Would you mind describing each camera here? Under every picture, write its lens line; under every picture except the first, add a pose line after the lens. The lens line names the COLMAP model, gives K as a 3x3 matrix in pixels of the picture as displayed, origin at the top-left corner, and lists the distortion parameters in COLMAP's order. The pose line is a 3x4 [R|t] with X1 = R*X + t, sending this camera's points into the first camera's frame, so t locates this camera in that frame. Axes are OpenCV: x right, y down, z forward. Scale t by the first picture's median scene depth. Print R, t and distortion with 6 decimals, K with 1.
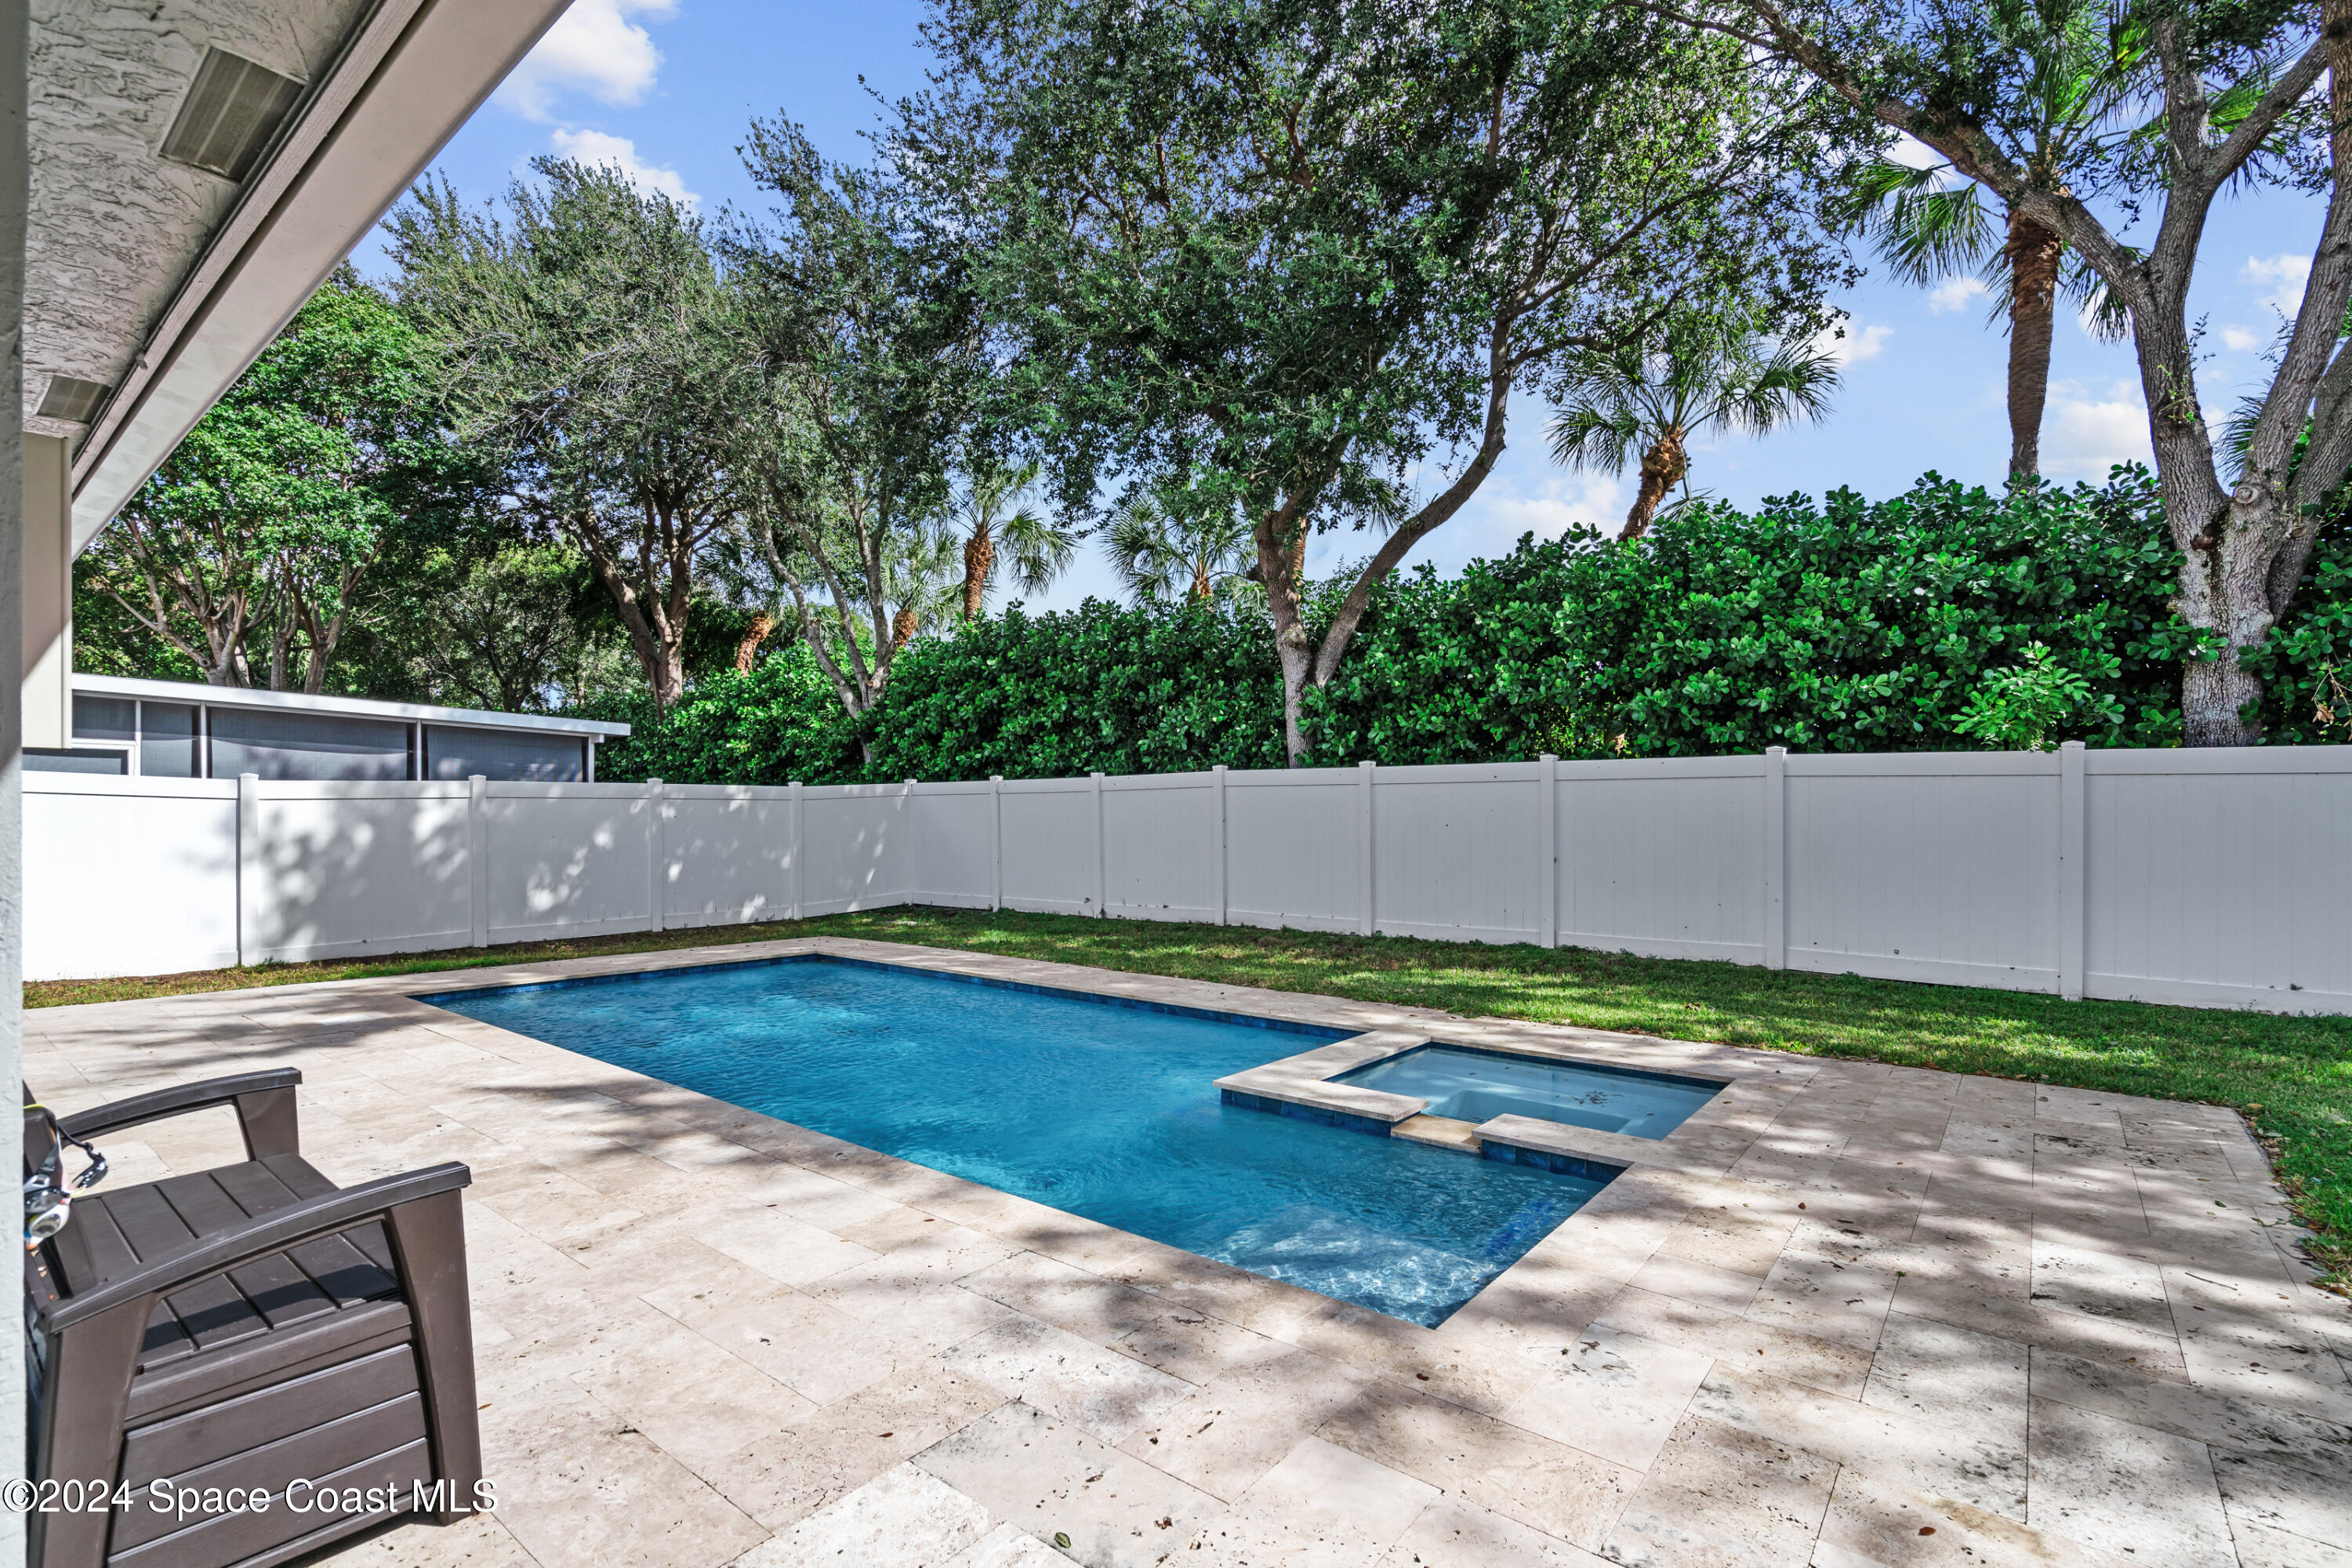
lens RADIAL K [[1082.3, 0, 1181.9], [0, 1082.3, 807.7], [0, 0, 1]] dist [-0.003809, 0.000059]
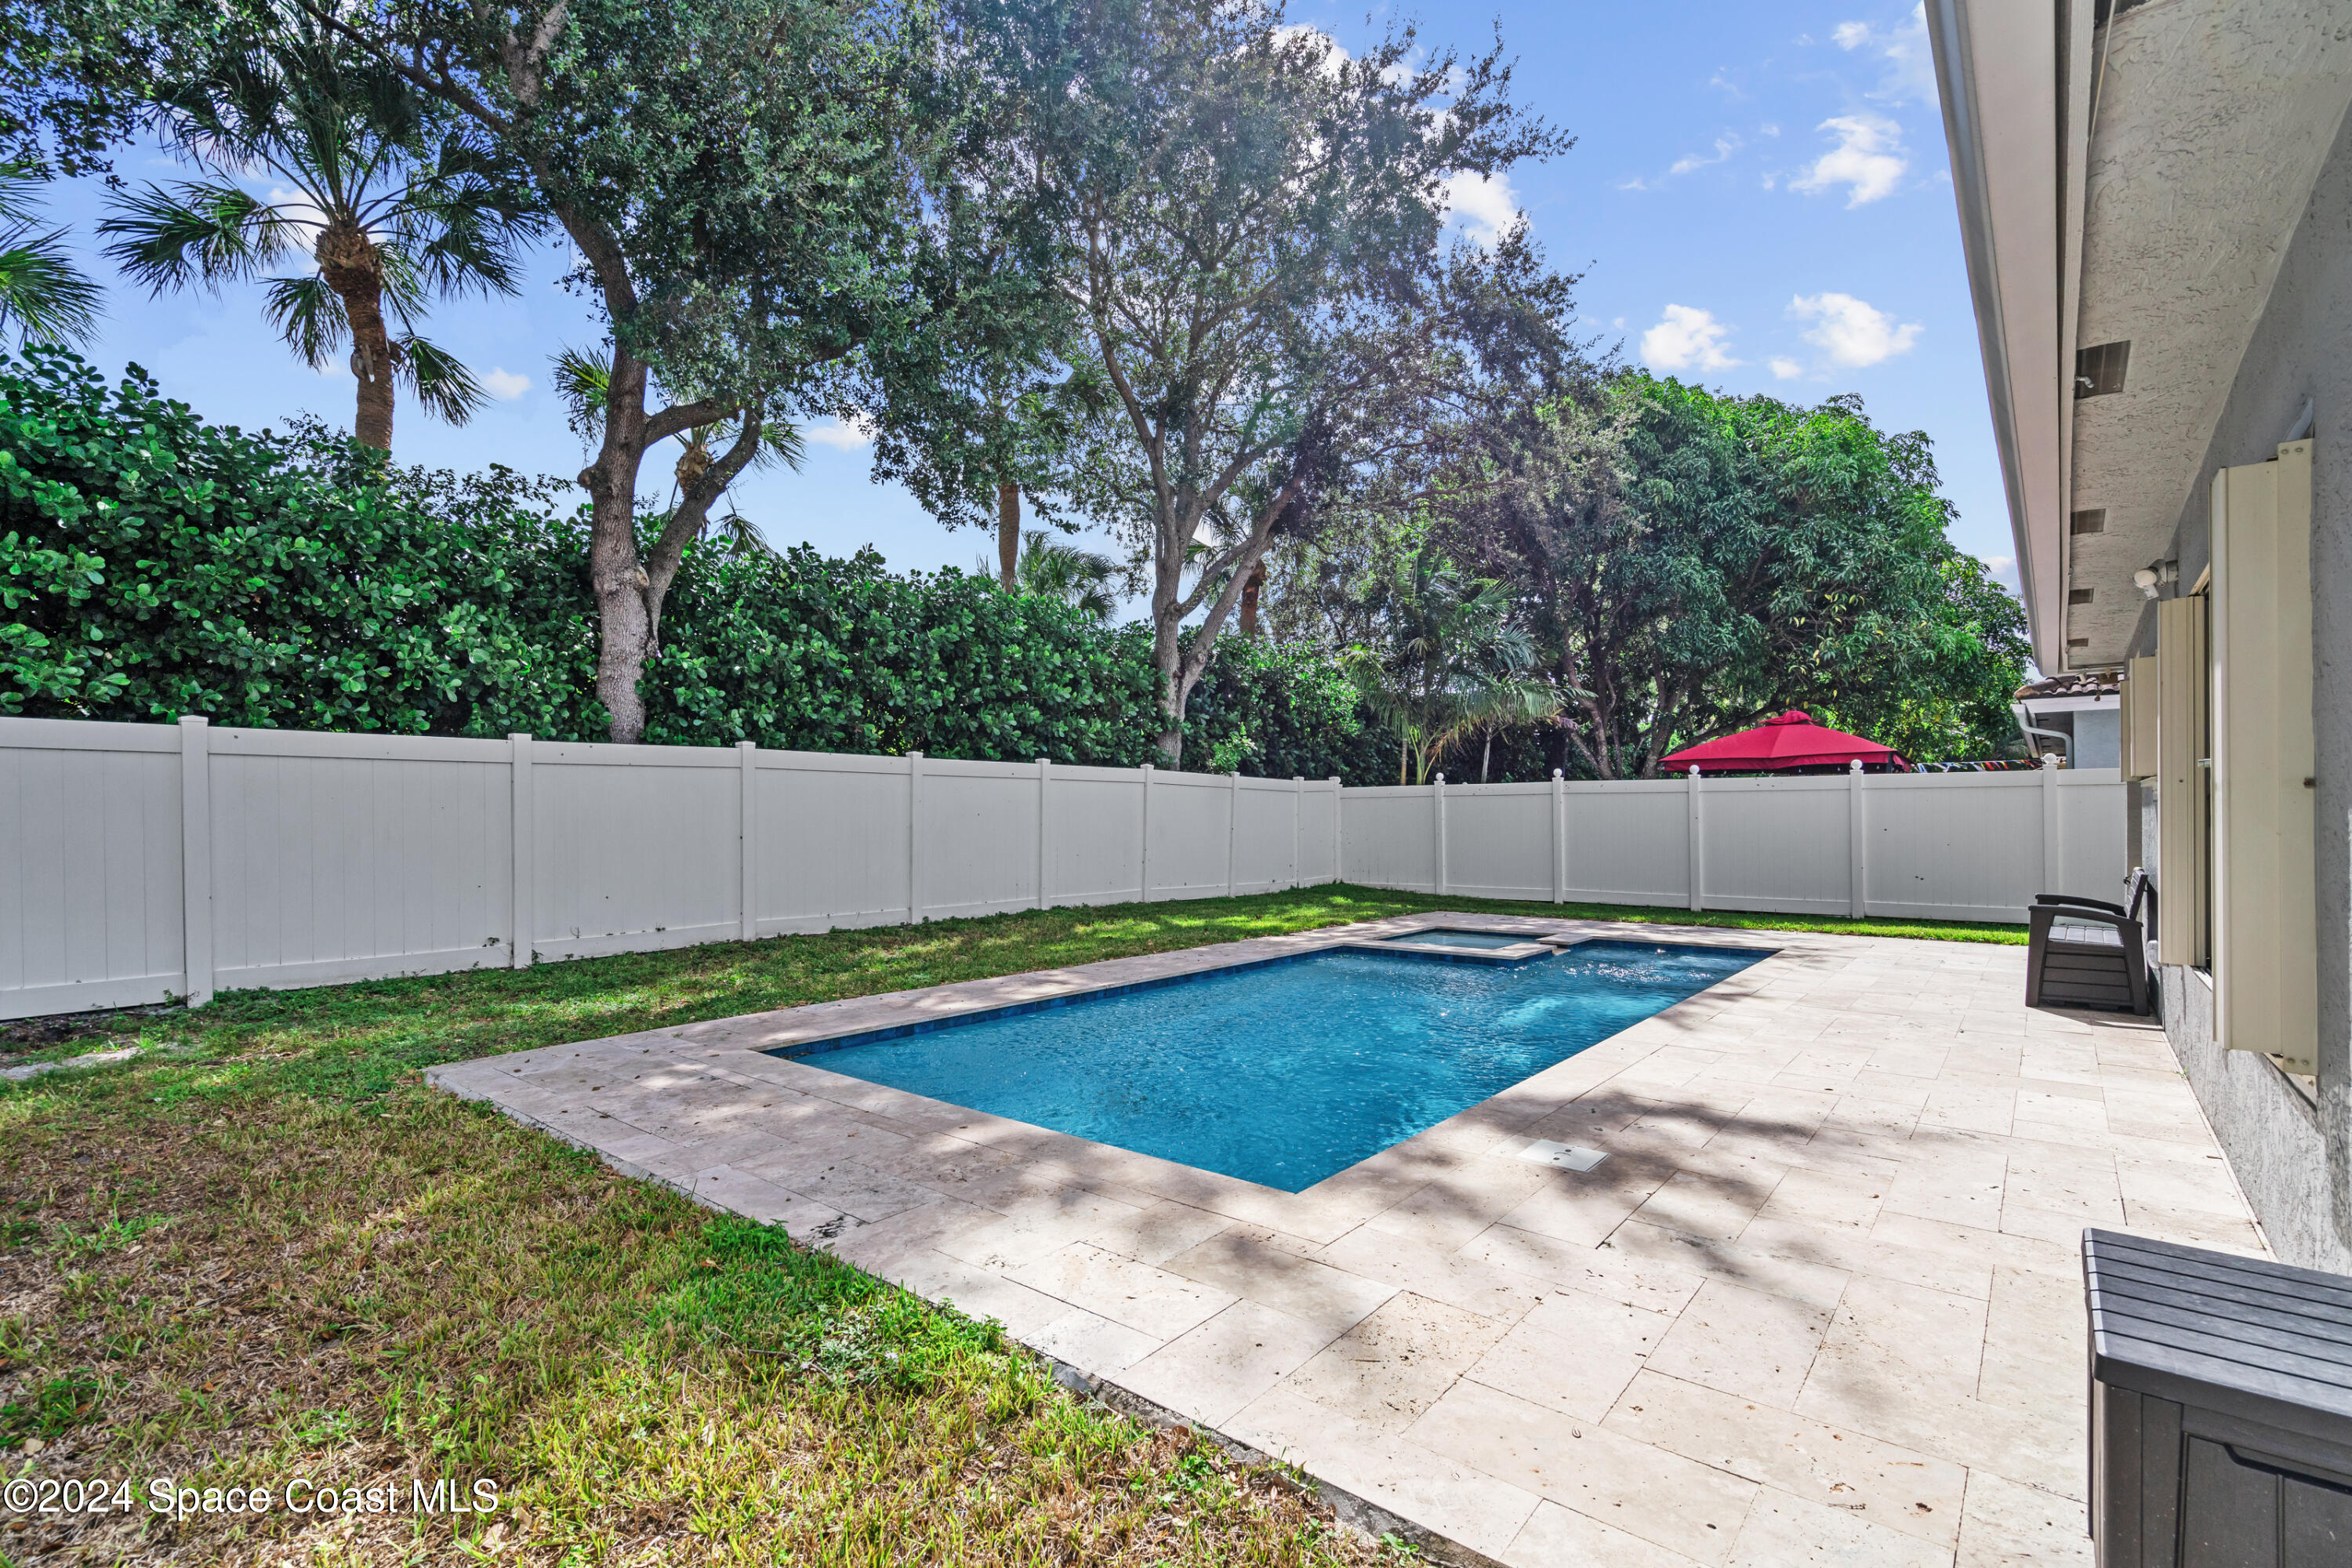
lens RADIAL K [[1082.3, 0, 1181.9], [0, 1082.3, 807.7], [0, 0, 1]] dist [-0.003809, 0.000059]
pose [[0.014629, 0.005689, 0.999877, -0.680359], [-0.007487, 0.999956, -0.005580, 0.008752], [-0.999865, -0.007405, 0.014671, 0.600775]]
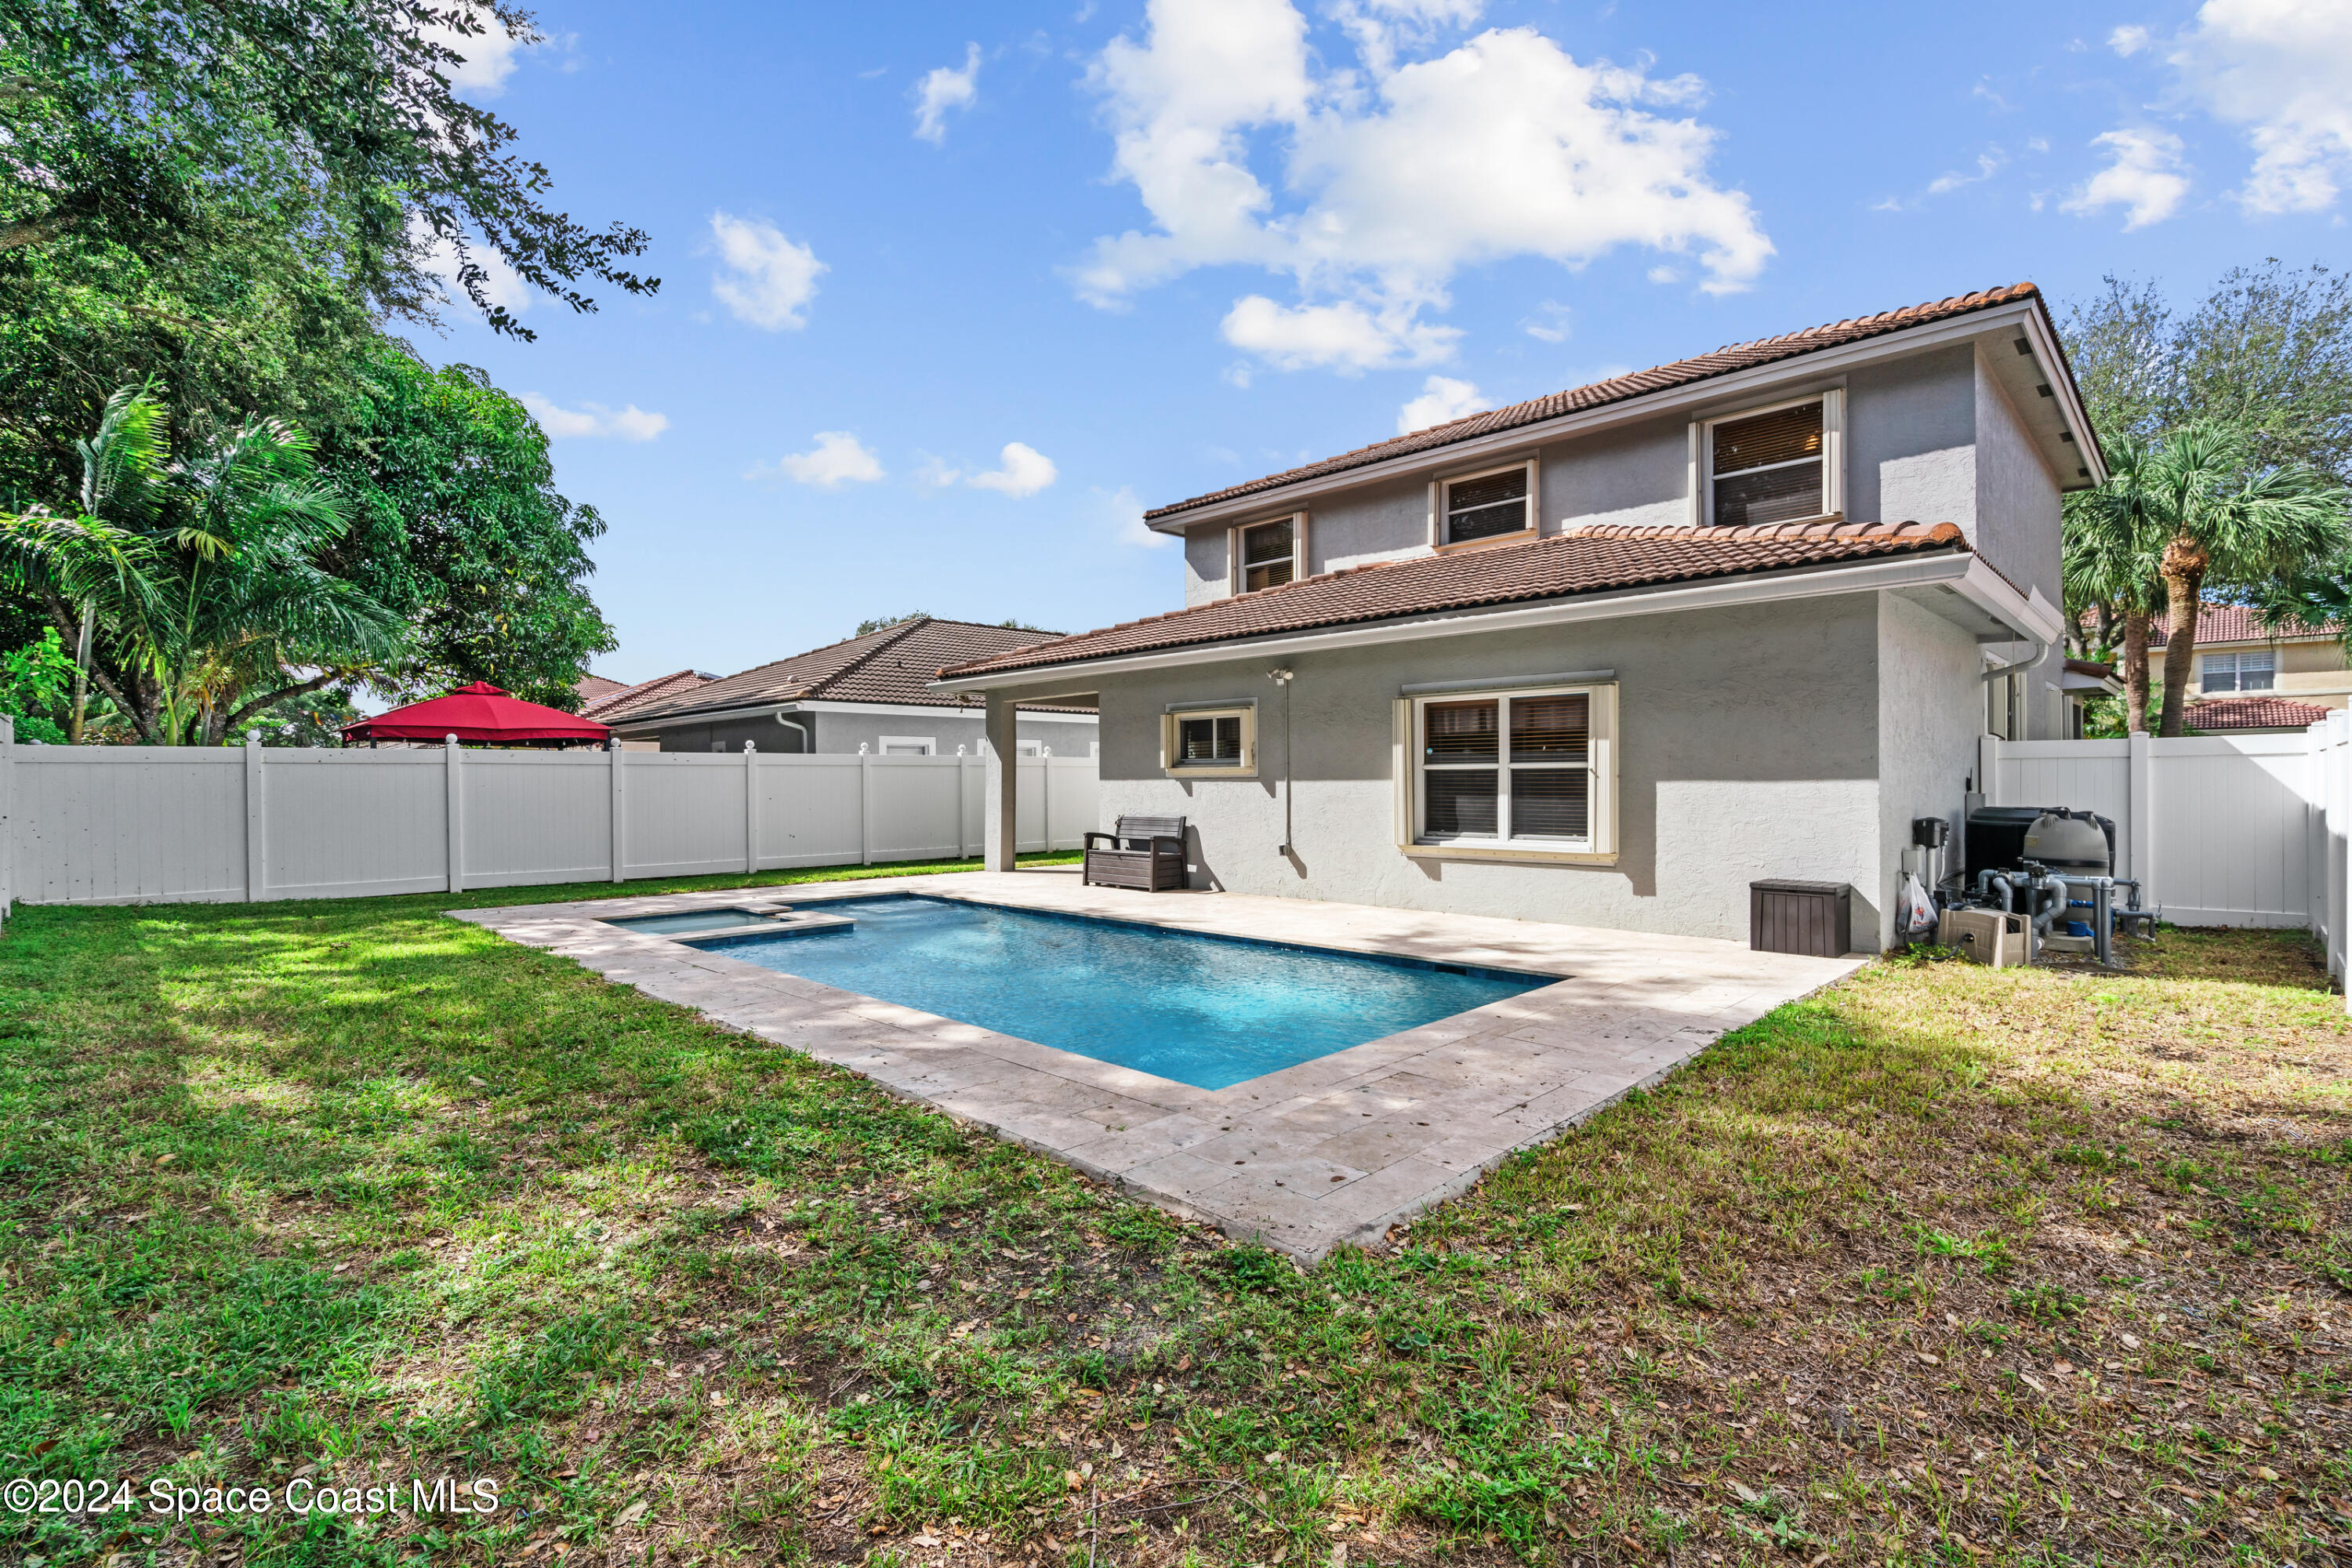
lens RADIAL K [[1059.6, 0, 1193.2], [0, 1059.6, 786.1], [0, 0, 1]] dist [-0.001453, 0.000368]
pose [[-0.994974, 0.001989, 0.100114, -0.295991], [0.001695, 0.999994, -0.003018, 0.009024], [-0.100119, -0.002833, -0.994971, 1.090415]]
